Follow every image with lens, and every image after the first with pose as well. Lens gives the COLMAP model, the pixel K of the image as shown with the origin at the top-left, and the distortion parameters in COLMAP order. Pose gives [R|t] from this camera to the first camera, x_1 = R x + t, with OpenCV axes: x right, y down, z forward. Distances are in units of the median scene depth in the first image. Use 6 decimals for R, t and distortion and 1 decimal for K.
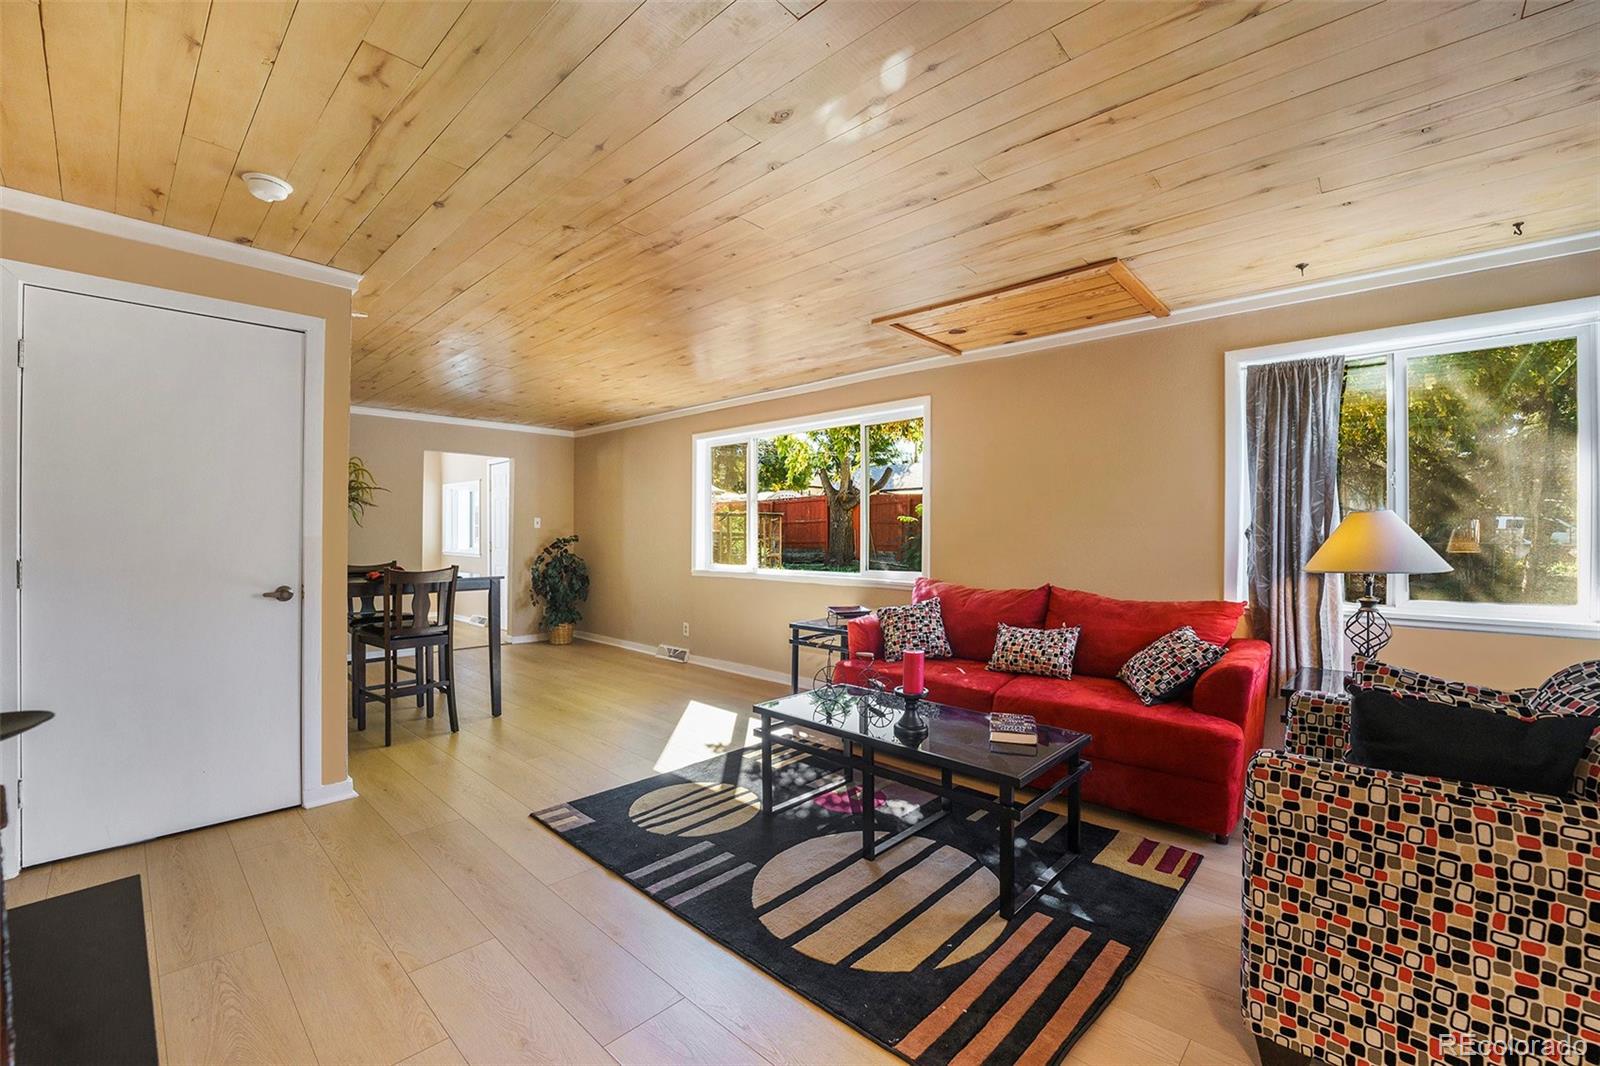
lens RADIAL K [[660.6, 0, 800.0], [0, 660.6, 533.0], [0, 0, 1]] dist [-0.025082, 0.000095]
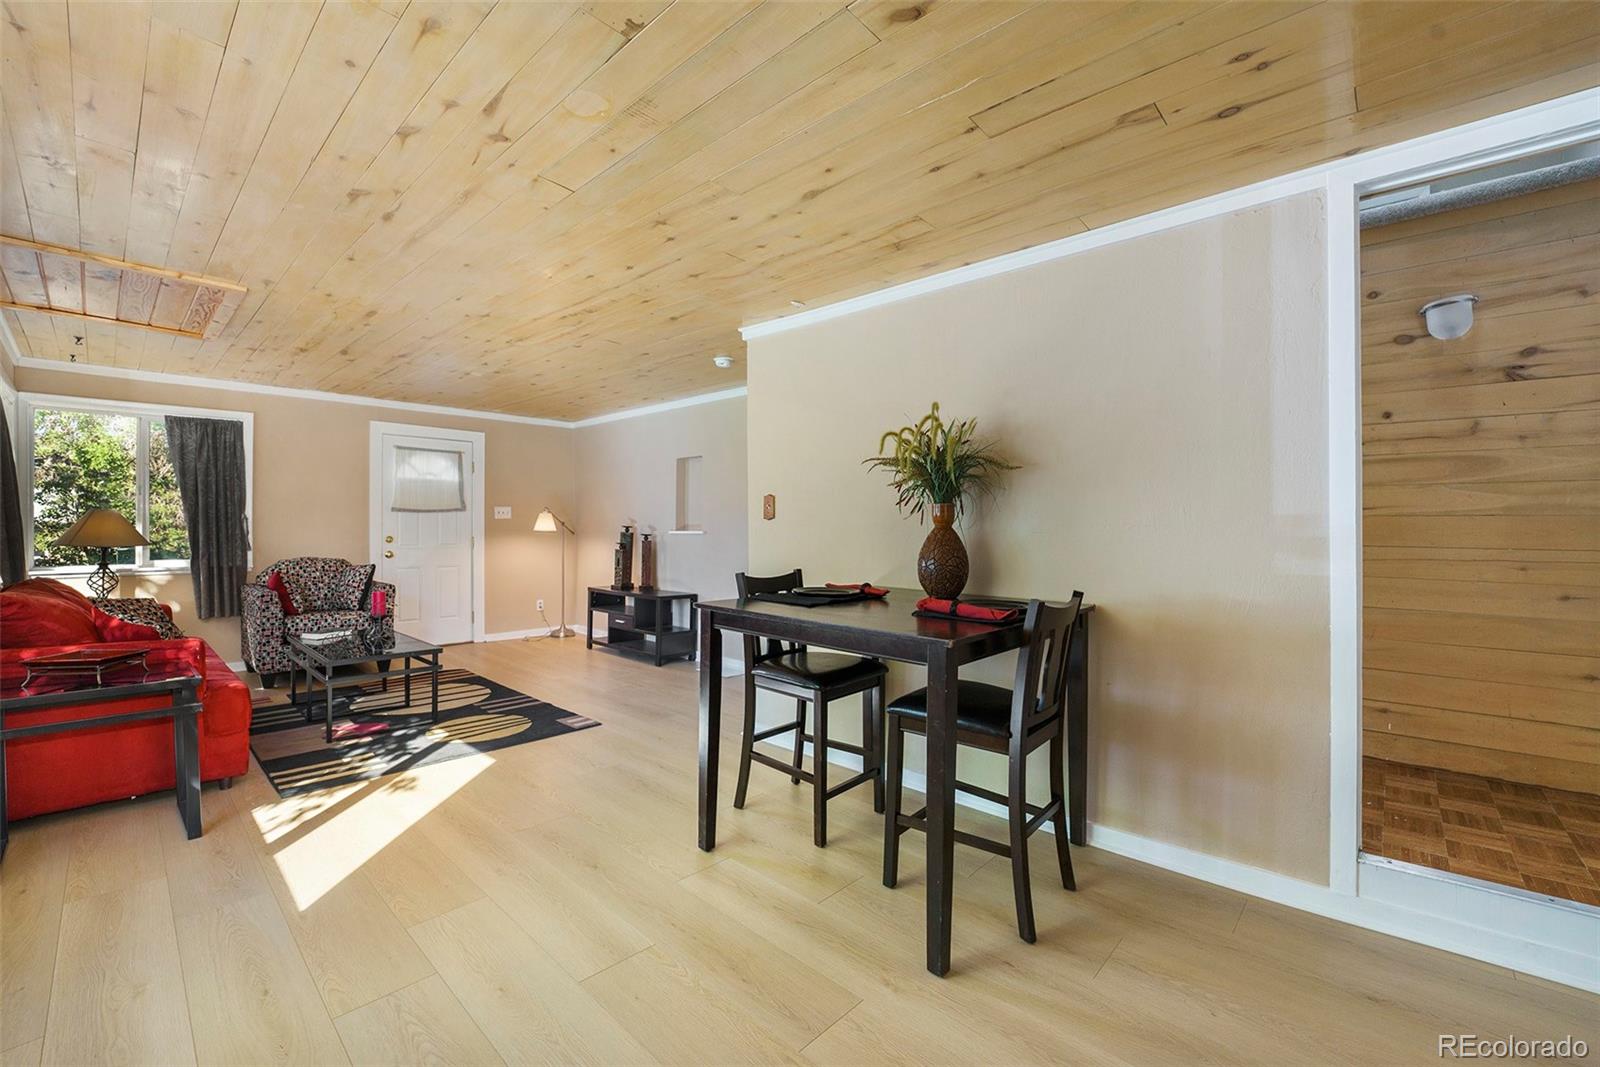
lens RADIAL K [[656.7, 0, 782.0], [0, 656.7, 535.8], [0, 0, 1]] dist [-0.022450, 0.000149]
pose [[-0.999968, -0.007796, 0.001594, -0.844257], [-0.007764, 0.999786, 0.019186, -0.007786], [-0.001743, 0.019173, -0.999815, 2.546931]]
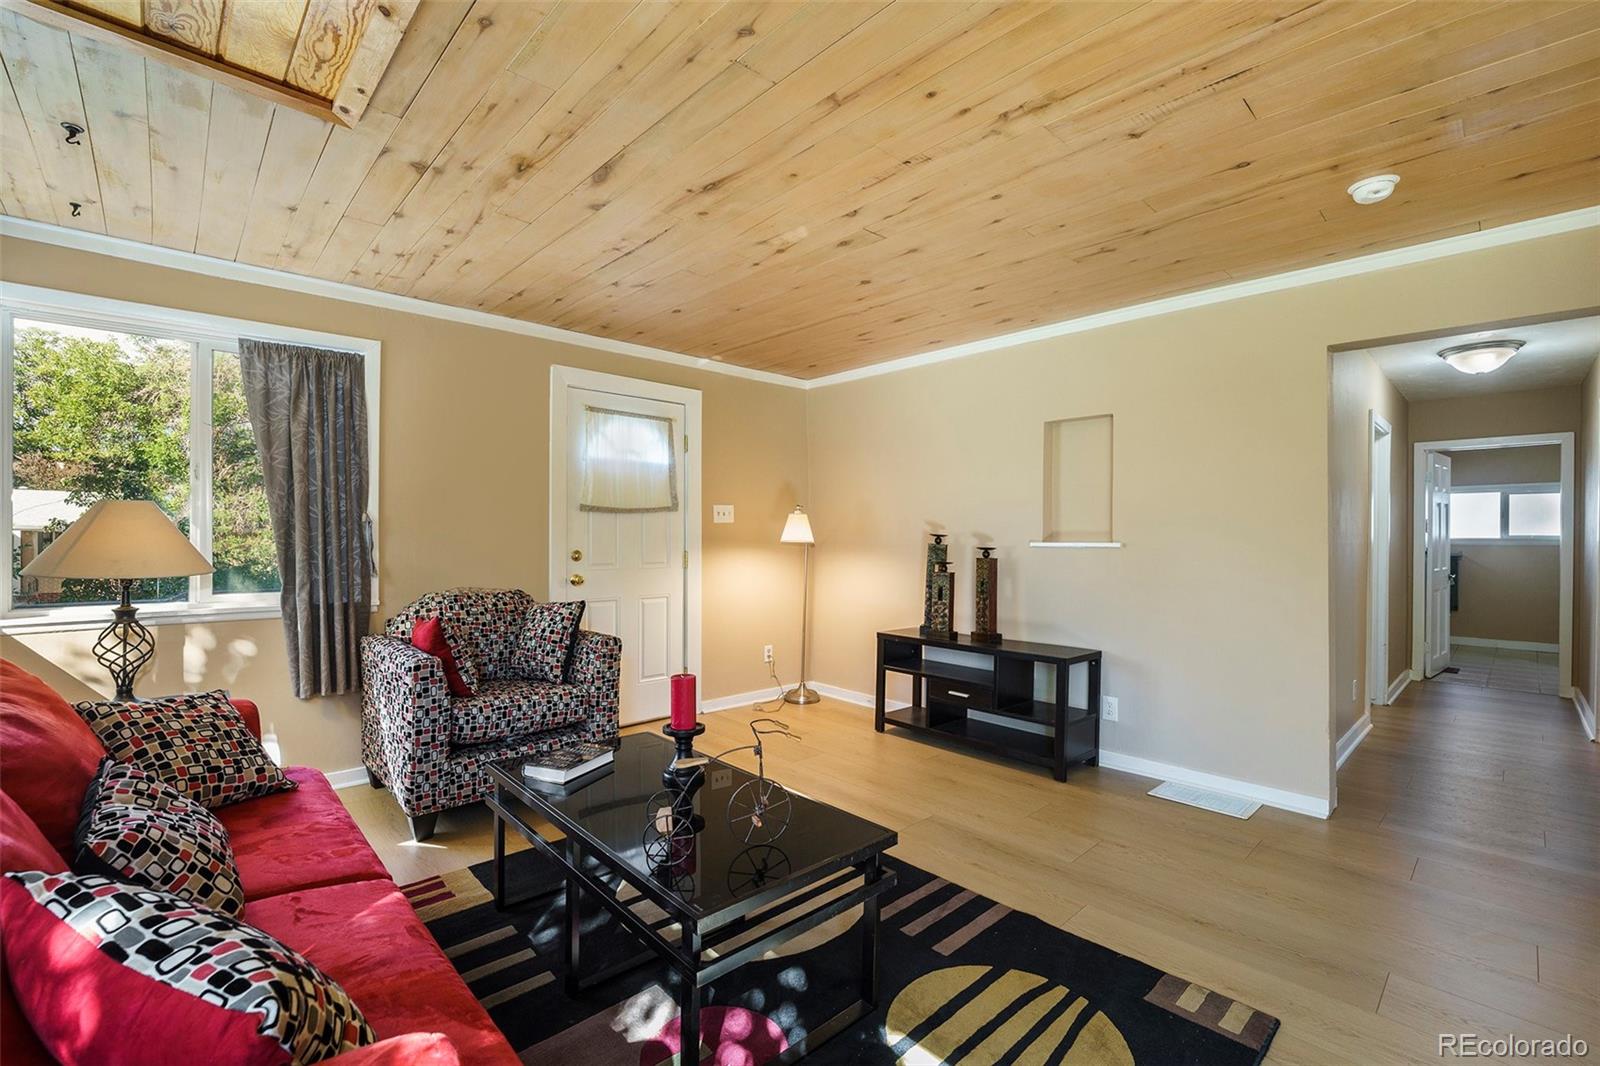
lens RADIAL K [[691.8, 0, 782.1], [0, 691.8, 543.3], [0, 0, 1]] dist [-0.021765, 0.000202]
pose [[-0.996922, -0.009365, 0.077840, -0.018310], [-0.007933, 0.999794, 0.018684, 0.000926], [-0.077999, 0.018009, -0.996791, 1.720494]]
